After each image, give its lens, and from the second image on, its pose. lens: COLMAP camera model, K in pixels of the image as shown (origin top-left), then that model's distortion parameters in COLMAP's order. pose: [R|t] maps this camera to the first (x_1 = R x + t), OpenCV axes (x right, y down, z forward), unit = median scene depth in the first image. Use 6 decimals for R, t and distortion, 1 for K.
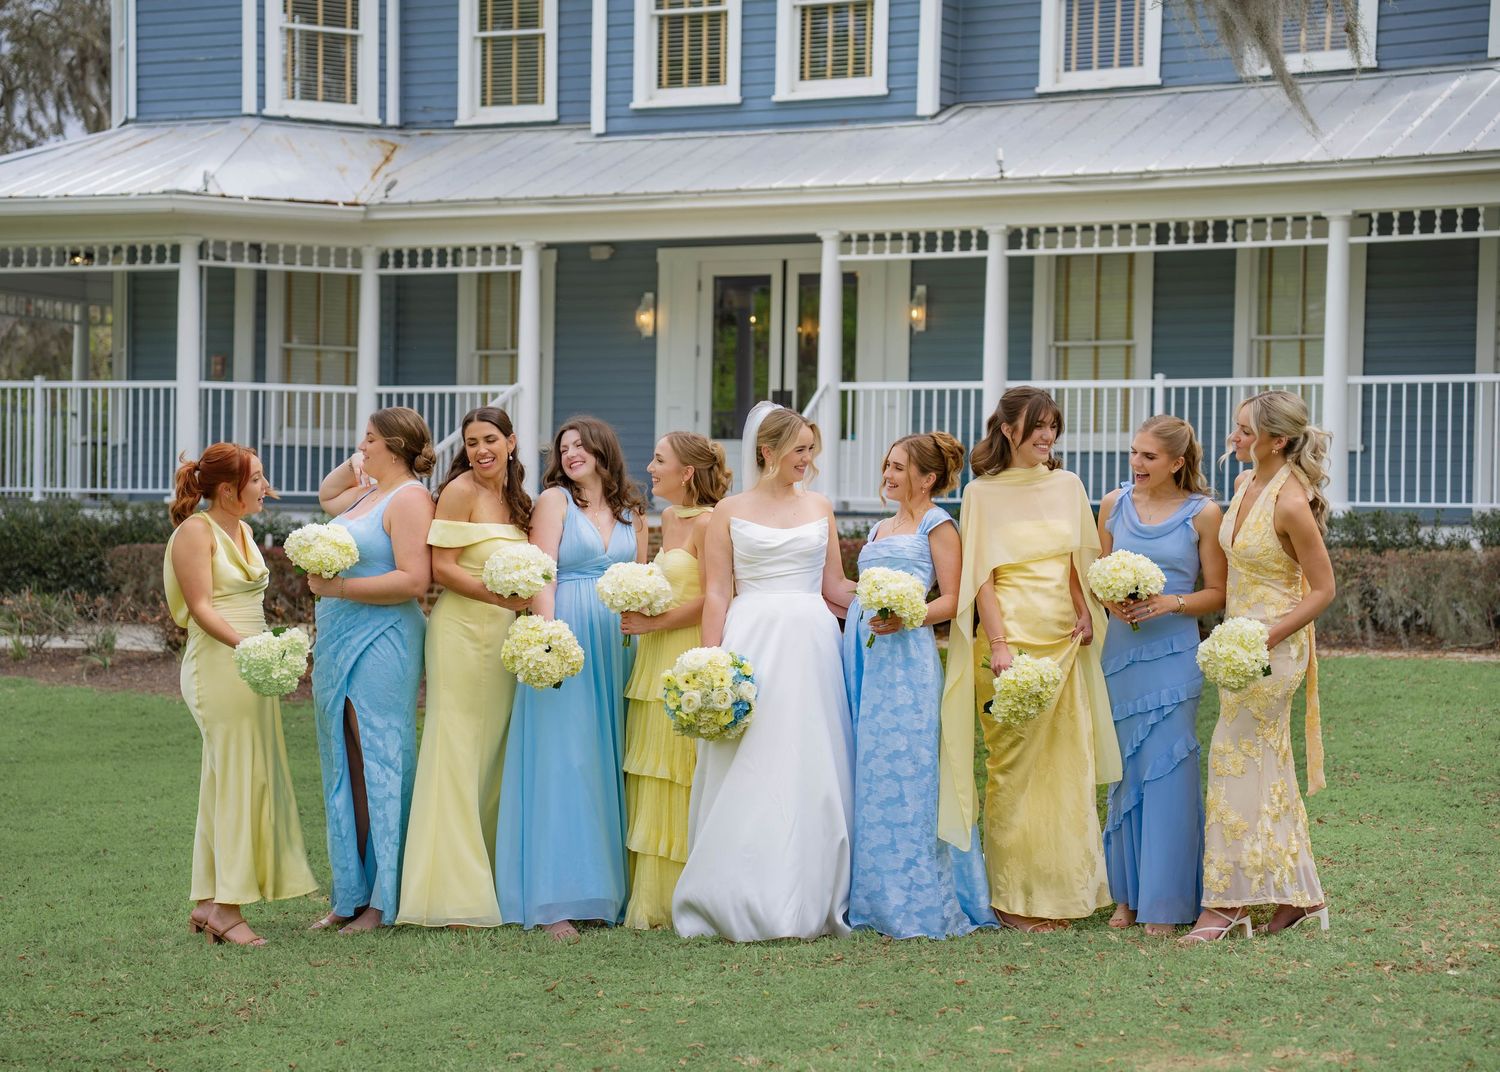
lens RADIAL K [[3038.1, 0, 688.1], [0, 3038.1, 454.1], [0, 0, 1]] dist [0.535044, -0.254194]
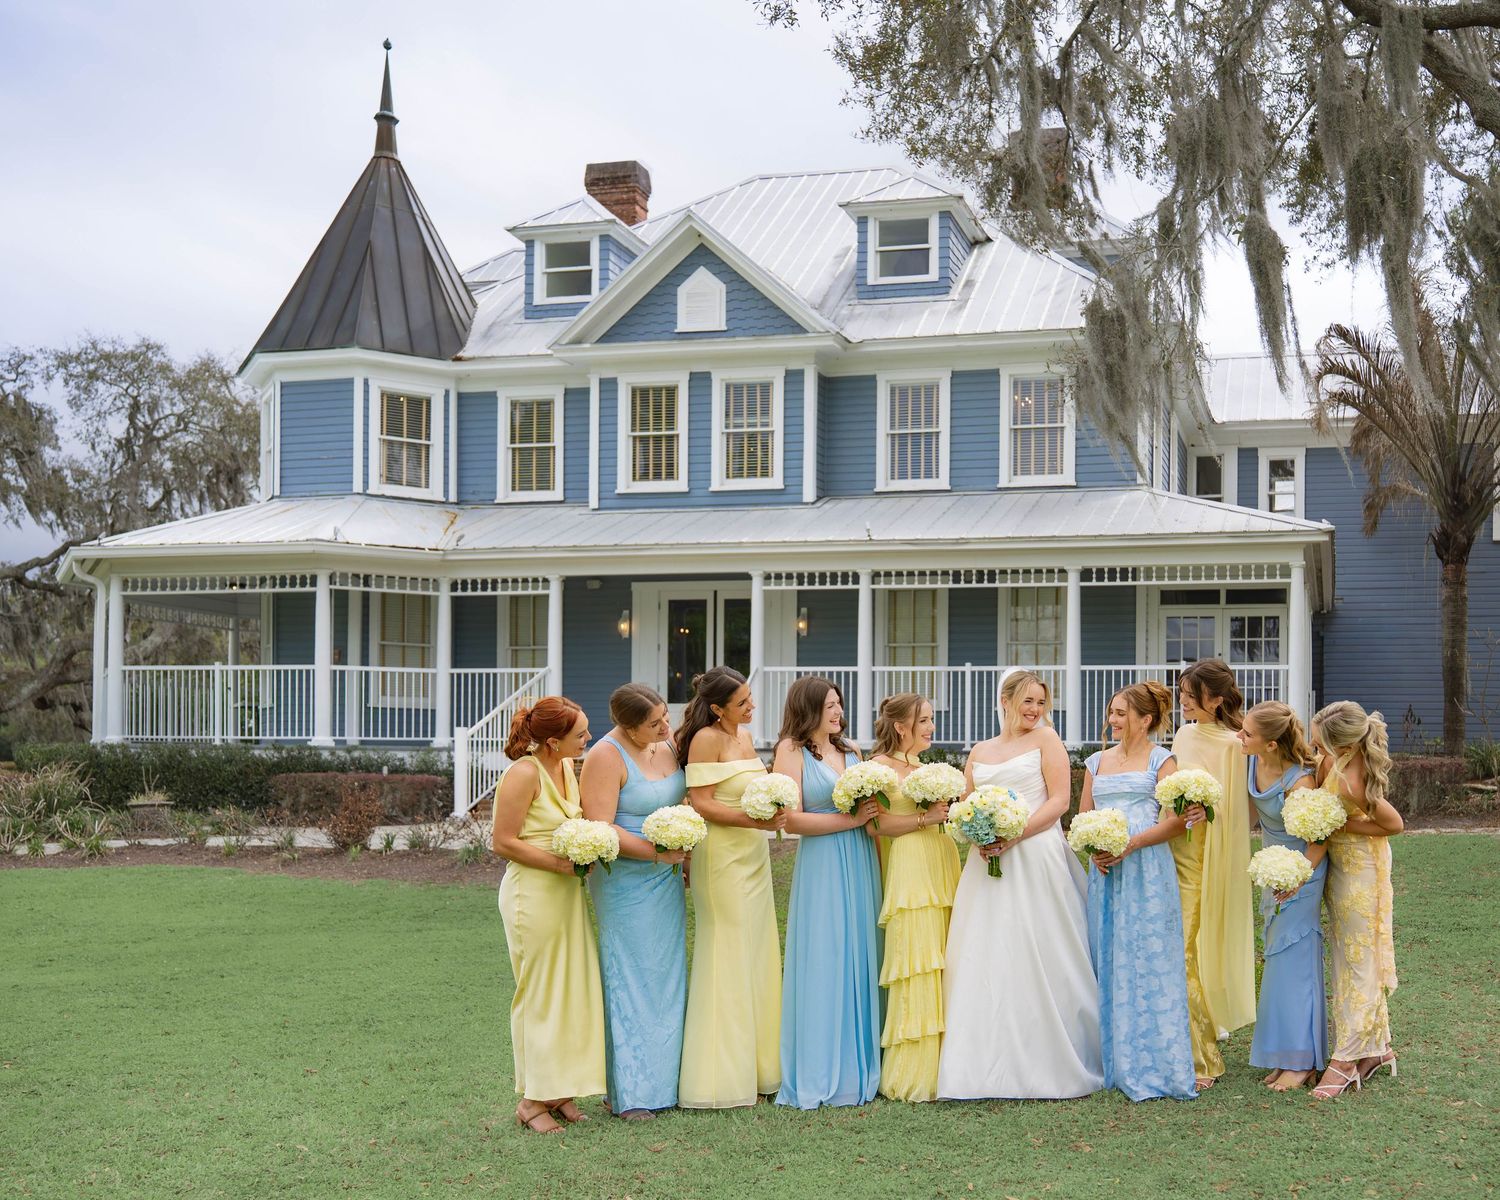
lens RADIAL K [[1629.4, 0, 948.5], [0, 1629.4, 718.5], [0, 0, 1]] dist [-0.021919, 0.038909]
pose [[0.968508, -0.001586, 0.248979, -0.062636], [0.001427, 0.999999, 0.000818, 0.002168], [-0.248980, -0.000437, 0.968509, 0.151927]]
